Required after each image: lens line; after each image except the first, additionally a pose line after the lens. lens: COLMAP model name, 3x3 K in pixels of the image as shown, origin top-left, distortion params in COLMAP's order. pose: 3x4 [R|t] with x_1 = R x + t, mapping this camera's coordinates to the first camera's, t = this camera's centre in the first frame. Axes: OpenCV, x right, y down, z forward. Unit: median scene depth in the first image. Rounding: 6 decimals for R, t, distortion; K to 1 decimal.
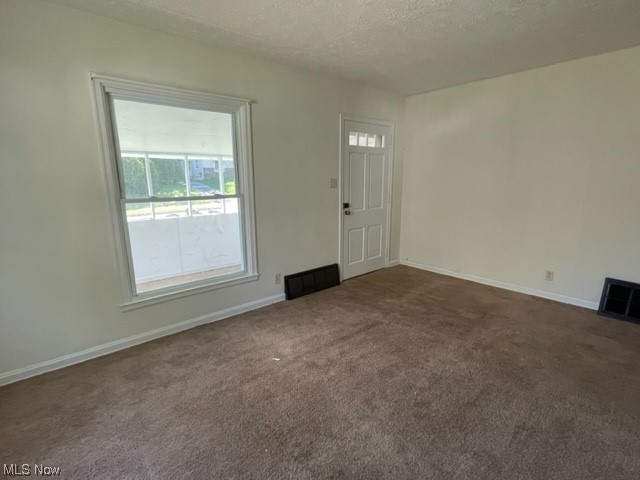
lens RADIAL K [[315.9, 0, 319.9], [0, 315.9, 239.7], [0, 0, 1]] dist [-0.002584, 0.000052]
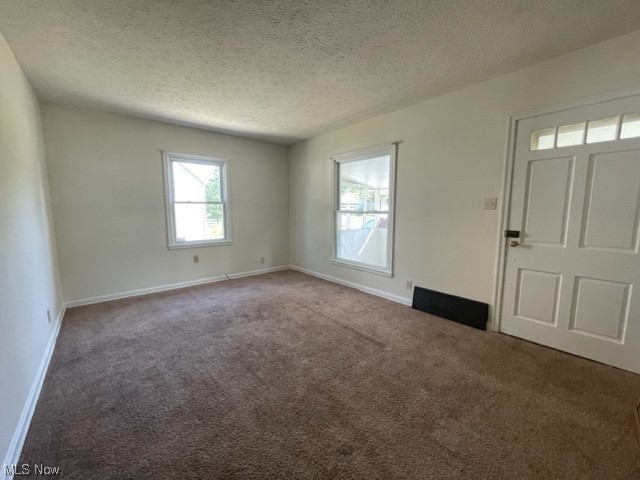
lens RADIAL K [[258.5, 0, 320.8], [0, 258.5, 239.1], [0, 0, 1]] dist [-0.001451, -0.000004]
pose [[-0.005718, 0.125113, -0.992126, 0.789446], [-0.196992, 0.972560, 0.123781, -0.094761], [0.980388, 0.196148, 0.019085, 0.630979]]
